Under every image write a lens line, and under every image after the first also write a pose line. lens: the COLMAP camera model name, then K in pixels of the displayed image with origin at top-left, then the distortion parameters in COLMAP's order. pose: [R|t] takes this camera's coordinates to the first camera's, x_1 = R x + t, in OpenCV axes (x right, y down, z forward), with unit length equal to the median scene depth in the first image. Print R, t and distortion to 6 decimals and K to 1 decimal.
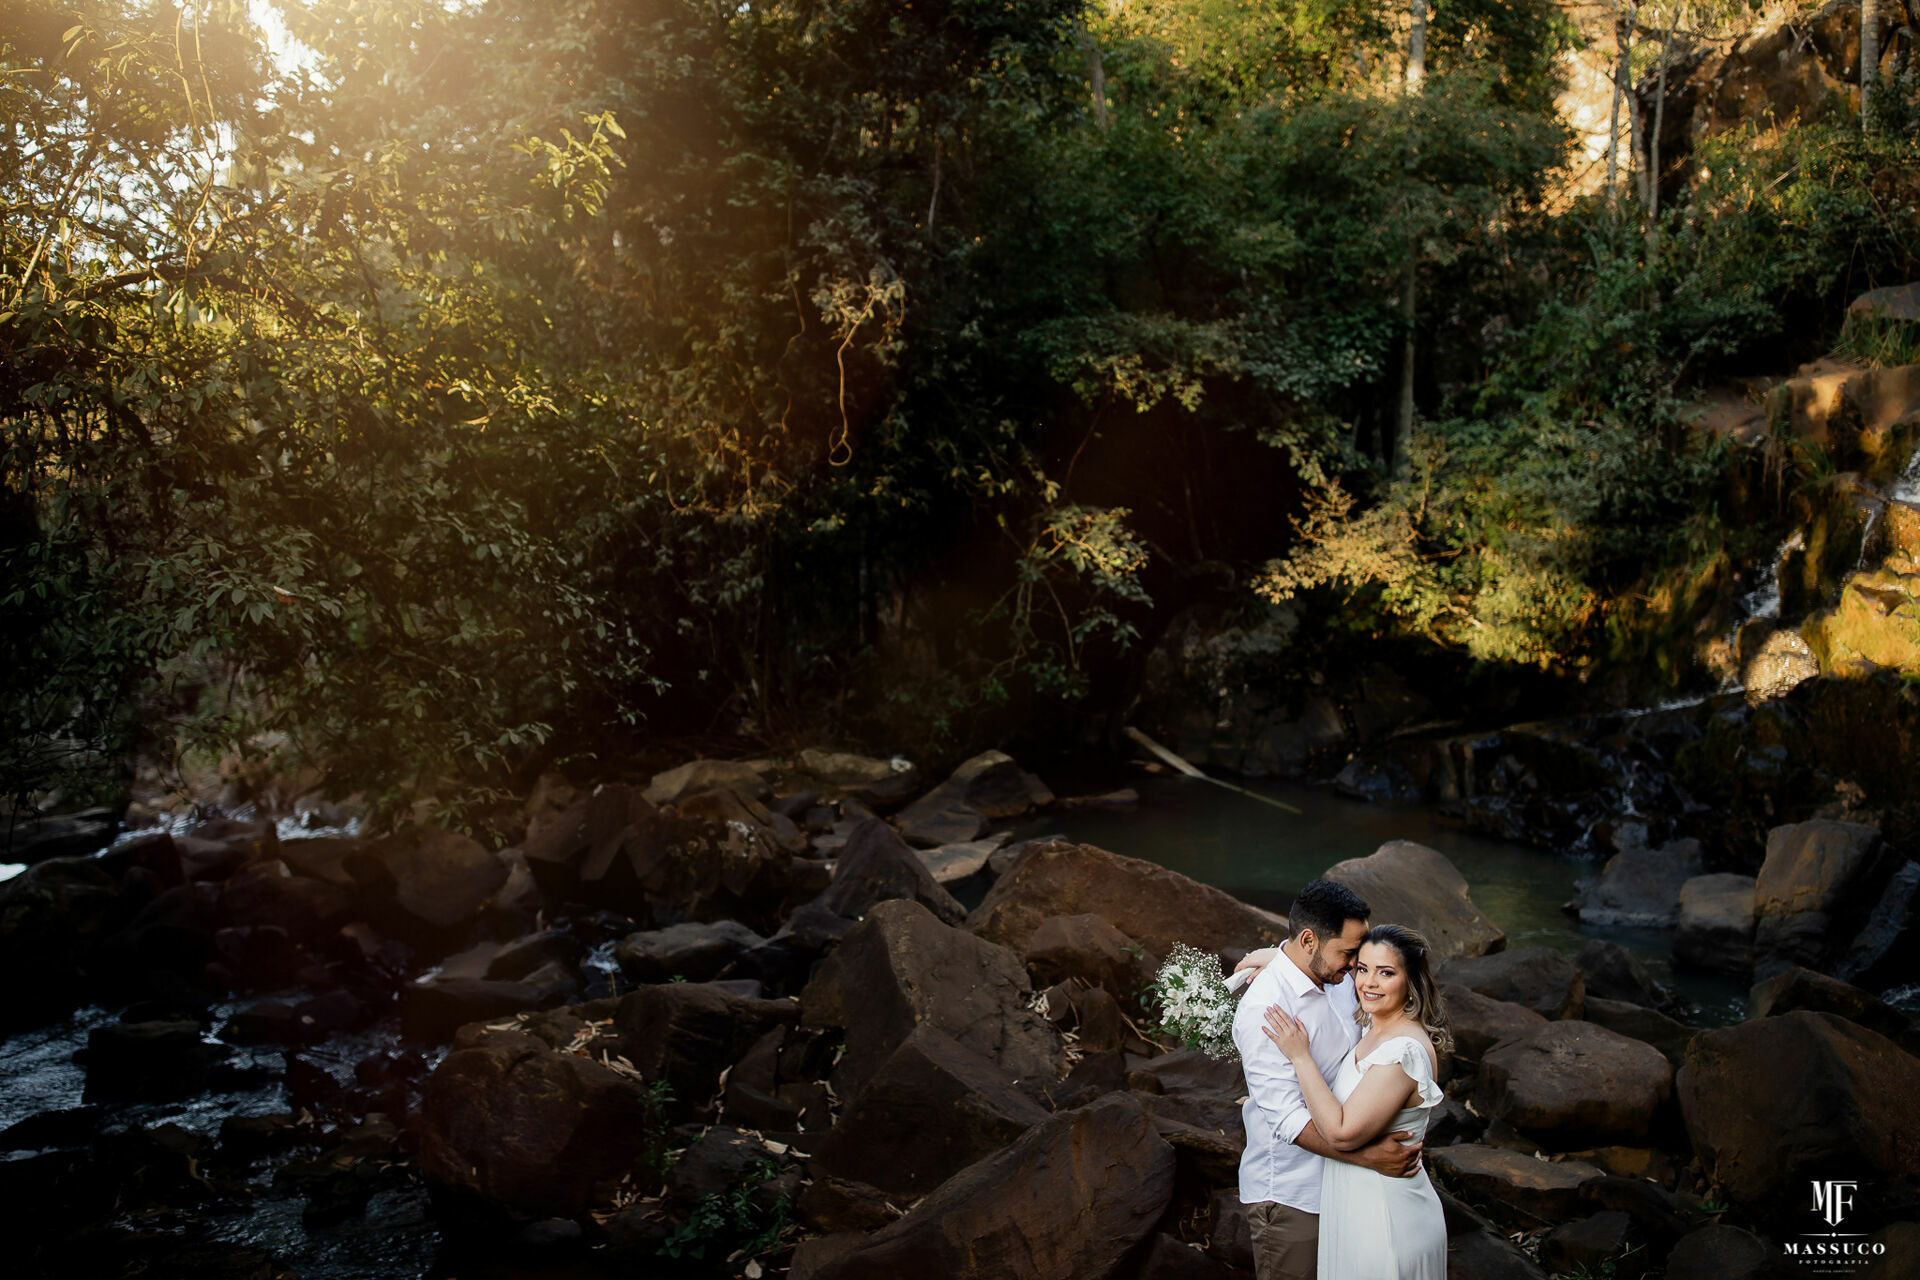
lens RADIAL K [[1858.2, 0, 954.6], [0, 1858.2, 647.2], [0, 0, 1]] dist [-0.007153, -0.010107]
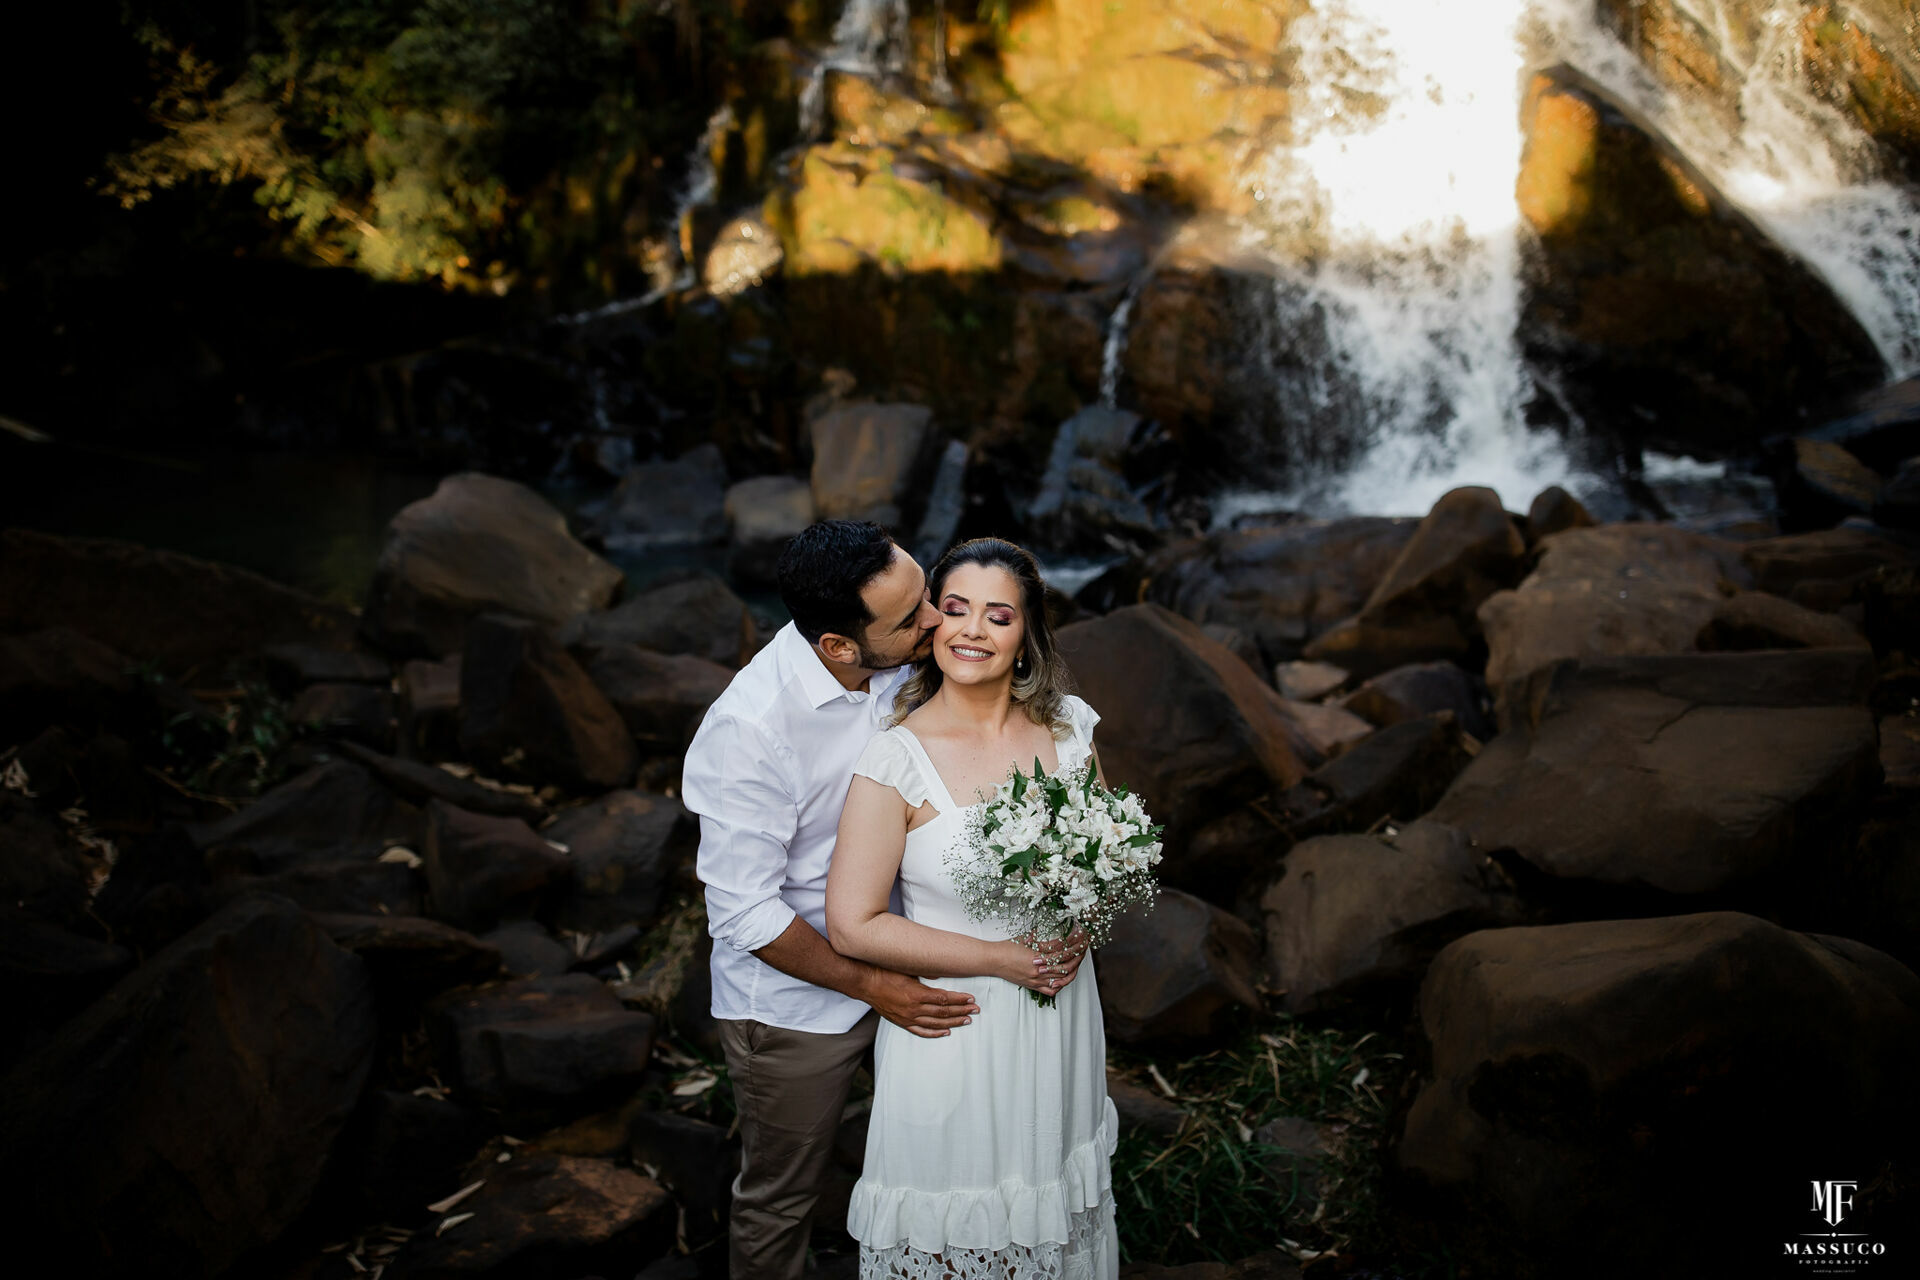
lens RADIAL K [[1877.7, 0, 960.0], [0, 1877.7, 640.0], [0, 0, 1]] dist [-0.013943, -0.011200]
pose [[0.800628, -0.157950, 0.577967, -0.029912], [0.050327, 0.978946, 0.197817, 0.016731], [-0.597044, -0.129290, 0.791721, 0.147328]]
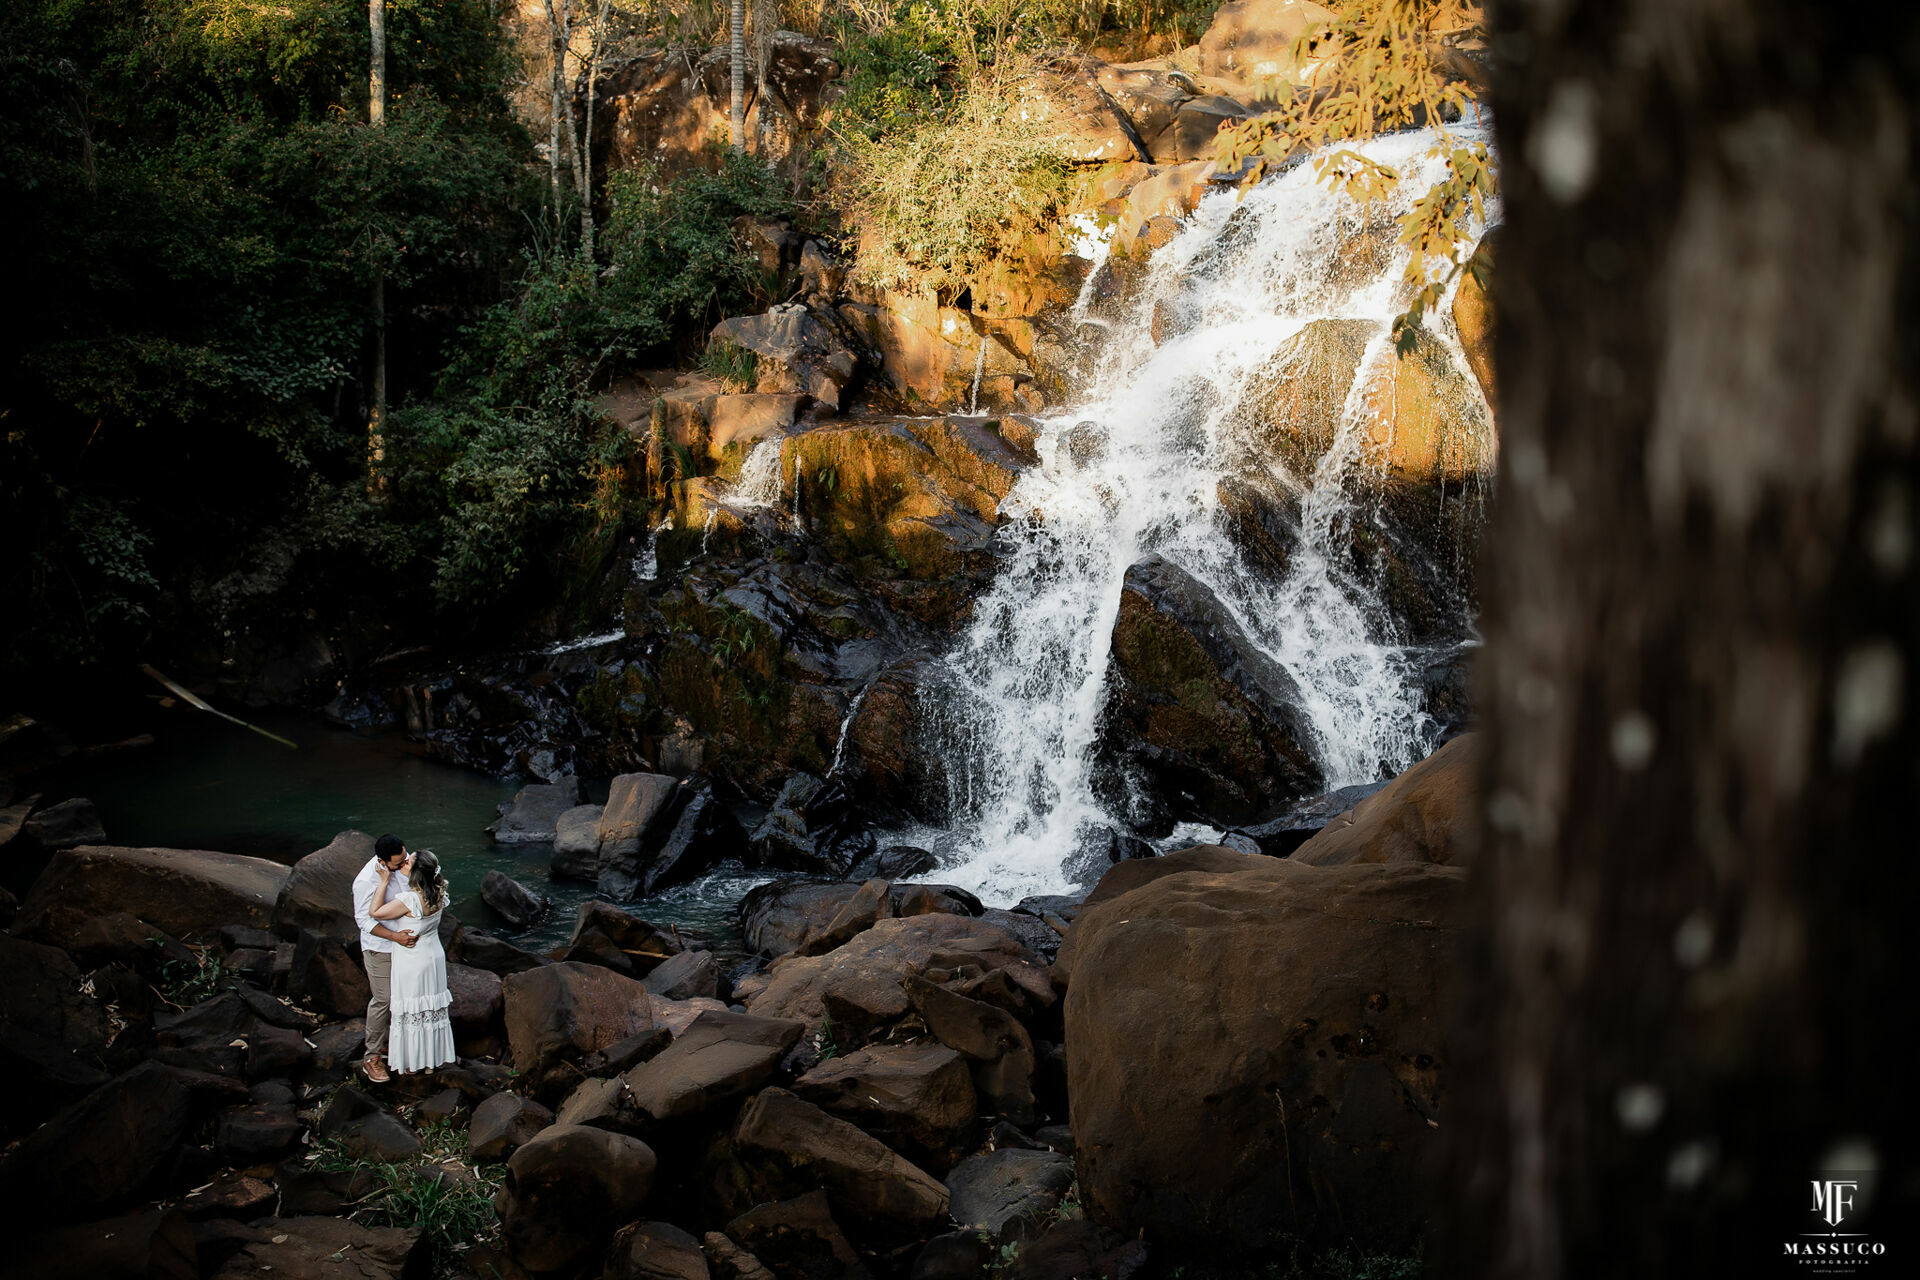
lens RADIAL K [[1858.2, 0, 954.6], [0, 1858.2, 647.2], [0, 0, 1]] dist [-0.007153, -0.010107]
pose [[0.874501, -0.057181, 0.481642, -0.021862], [-0.003511, 0.992254, 0.124175, -0.125952], [-0.485011, -0.110282, 0.867526, -0.272512]]
